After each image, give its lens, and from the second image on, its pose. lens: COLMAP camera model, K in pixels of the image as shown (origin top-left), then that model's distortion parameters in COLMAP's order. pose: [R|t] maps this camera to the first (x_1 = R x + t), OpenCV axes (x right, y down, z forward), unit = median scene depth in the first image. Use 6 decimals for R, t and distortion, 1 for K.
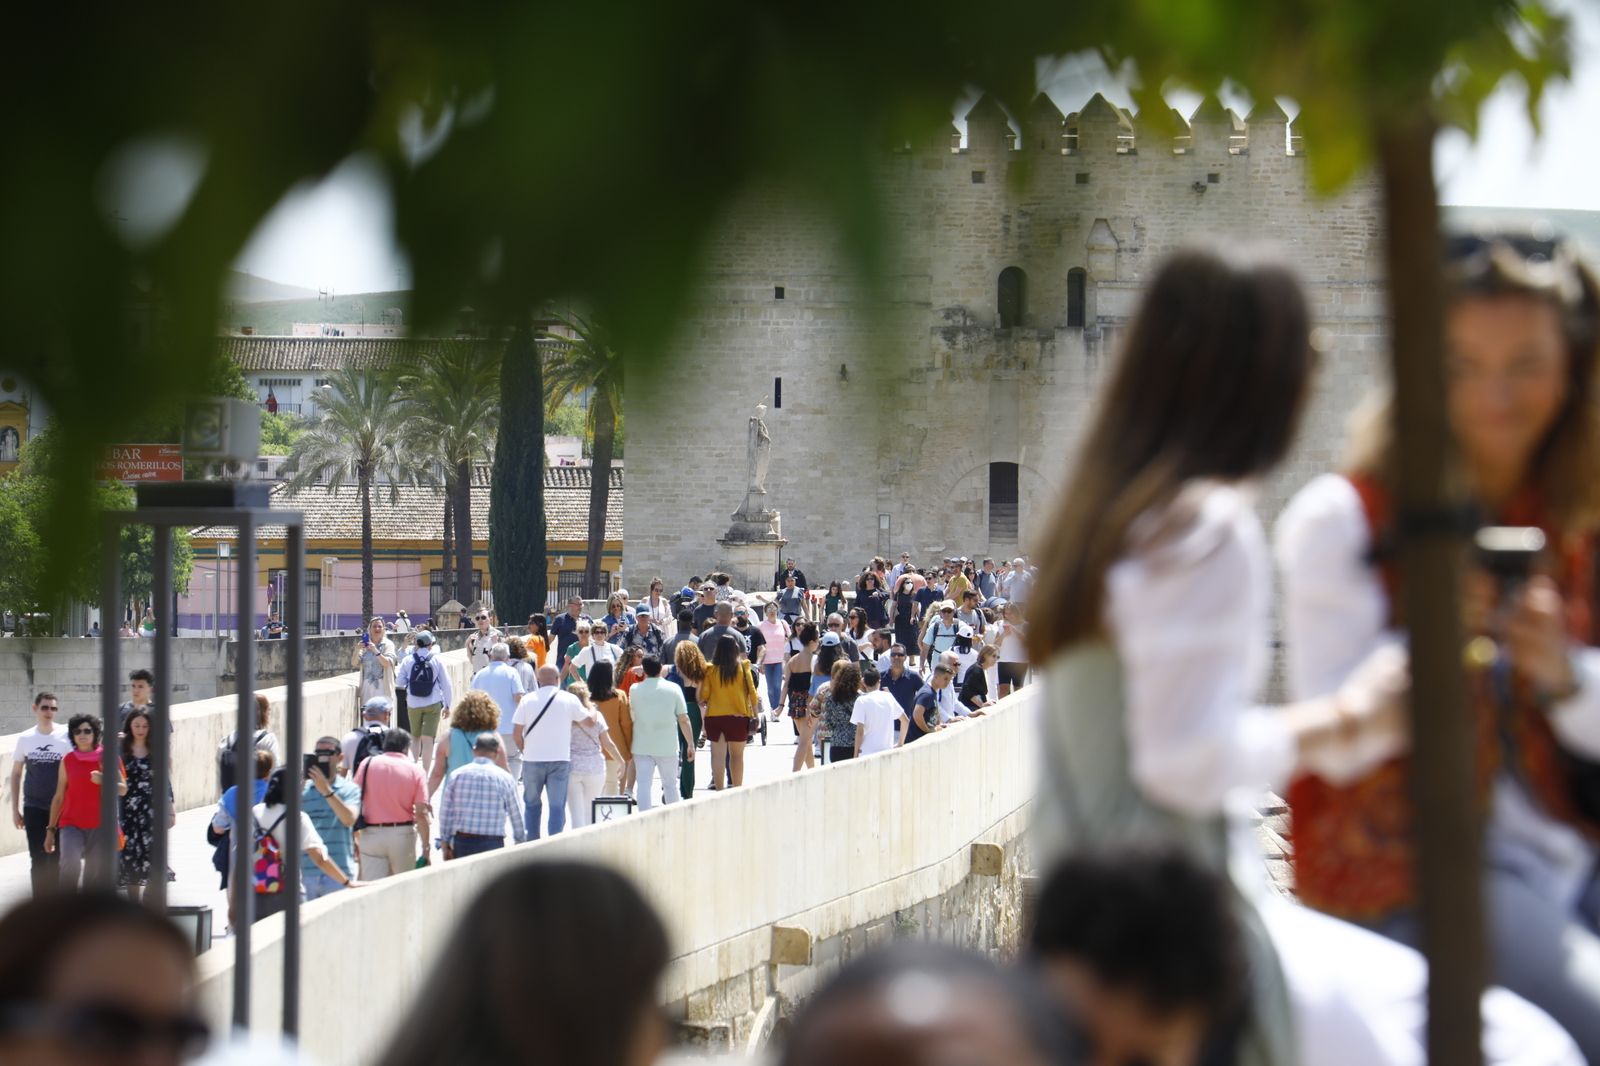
lens RADIAL K [[7721.0, 0, 800.0], [0, 7721.0, 533.0], [0, 0, 1]] dist [2.077499, 1.921839]
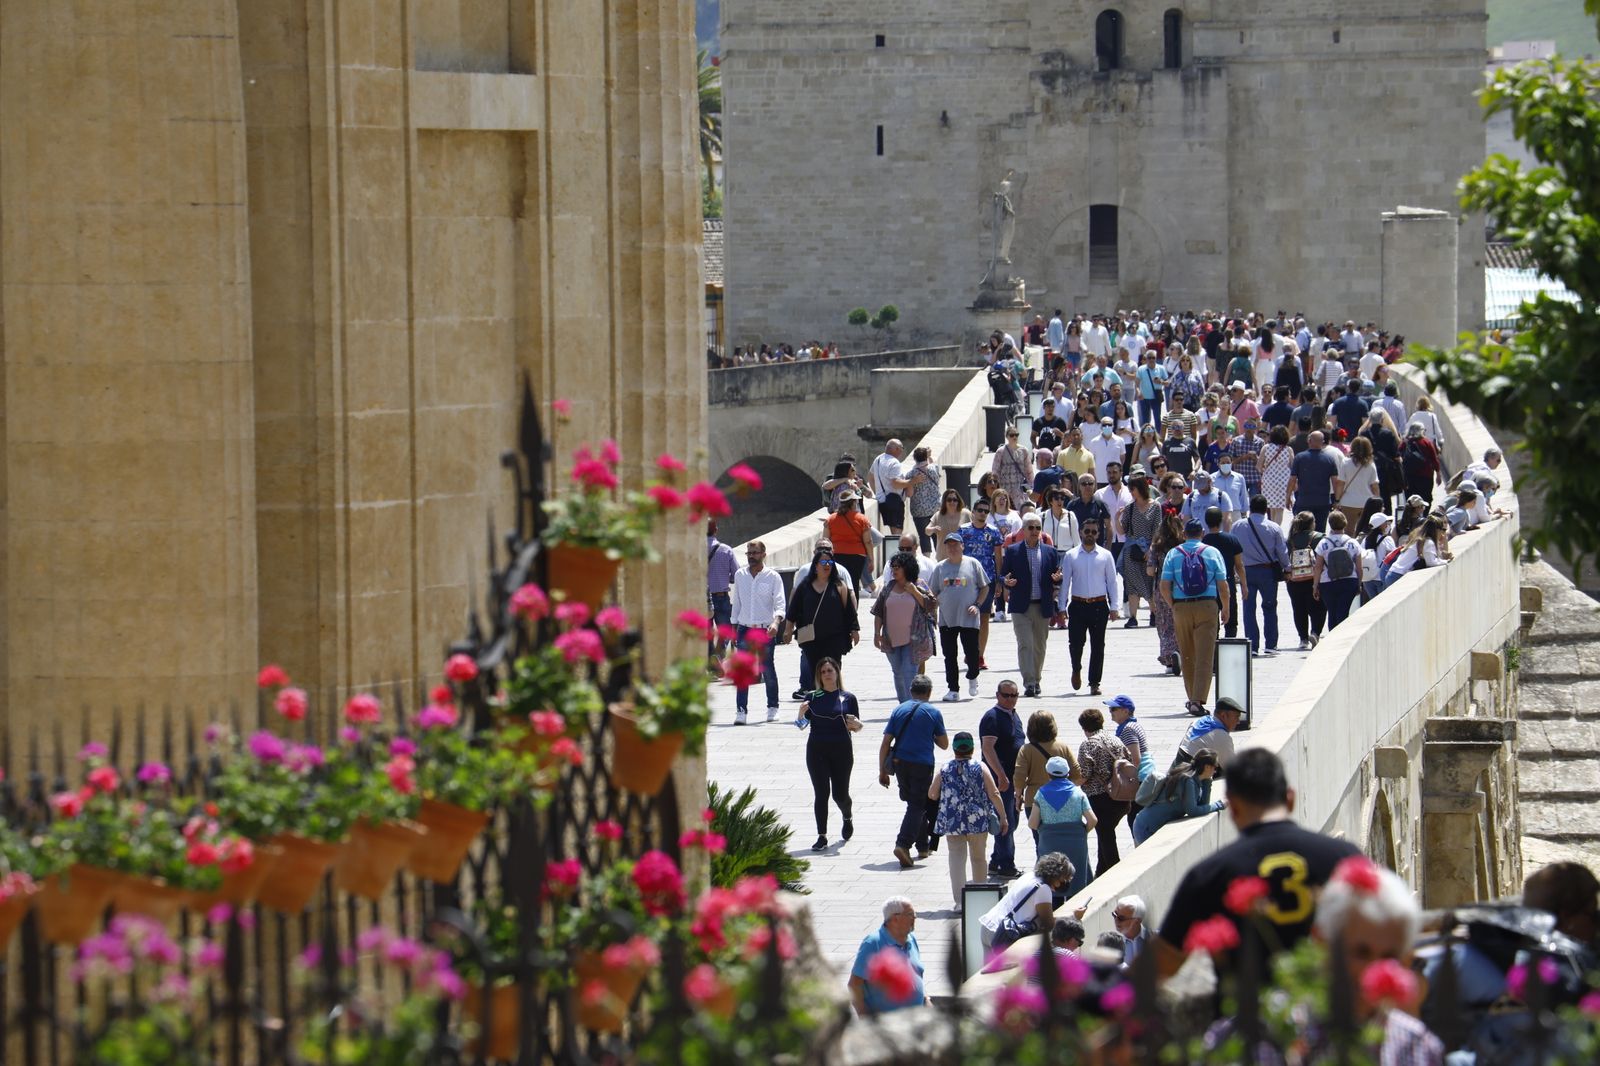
lens RADIAL K [[7721.0, 0, 800.0], [0, 7721.0, 533.0], [0, 0, 1]] dist [2.077499, 1.921839]
pose [[0.999823, -0.017449, -0.007094, -0.007085], [0.017679, 0.999274, 0.033735, -0.001191], [0.006500, -0.033855, 0.999406, -0.023888]]
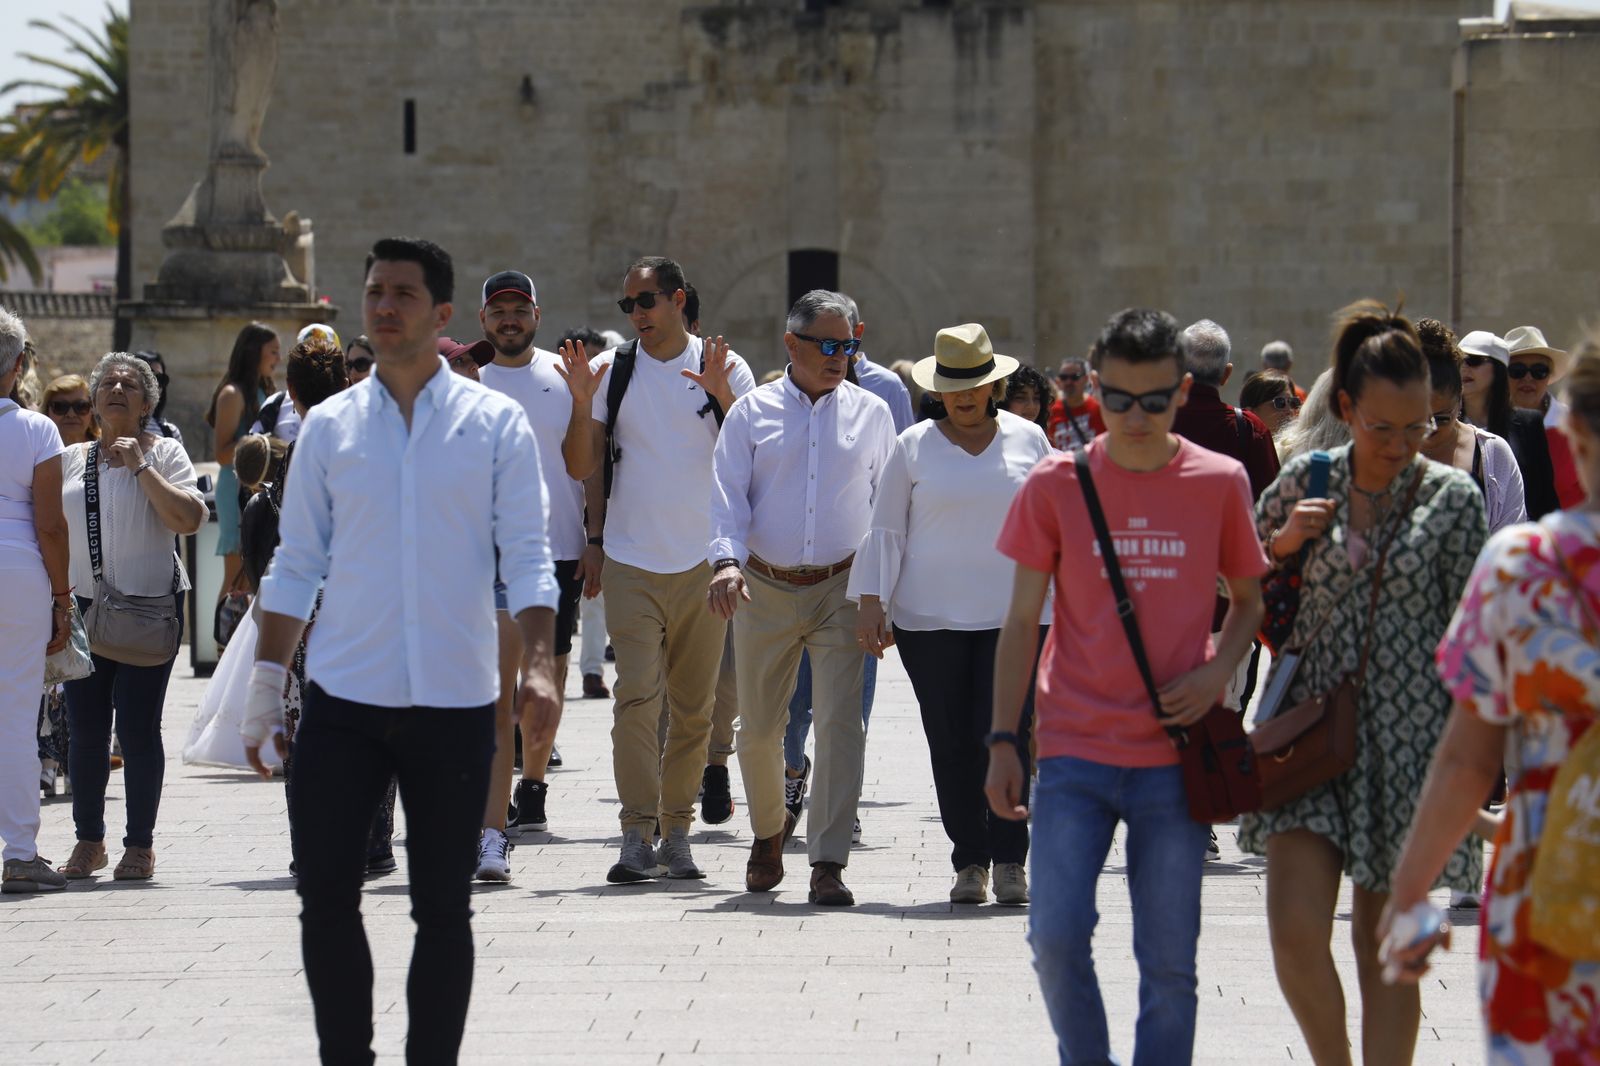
lens RADIAL K [[11955.2, 0, 800.0], [0, 11955.2, 533.0], [0, 0, 1]] dist [3.820796, -27.839062]
pose [[0.999600, -0.005582, 0.027714, 0.001051], [0.005259, 0.999918, 0.011715, 0.001262], [-0.027777, -0.011565, 0.999547, 0.125061]]
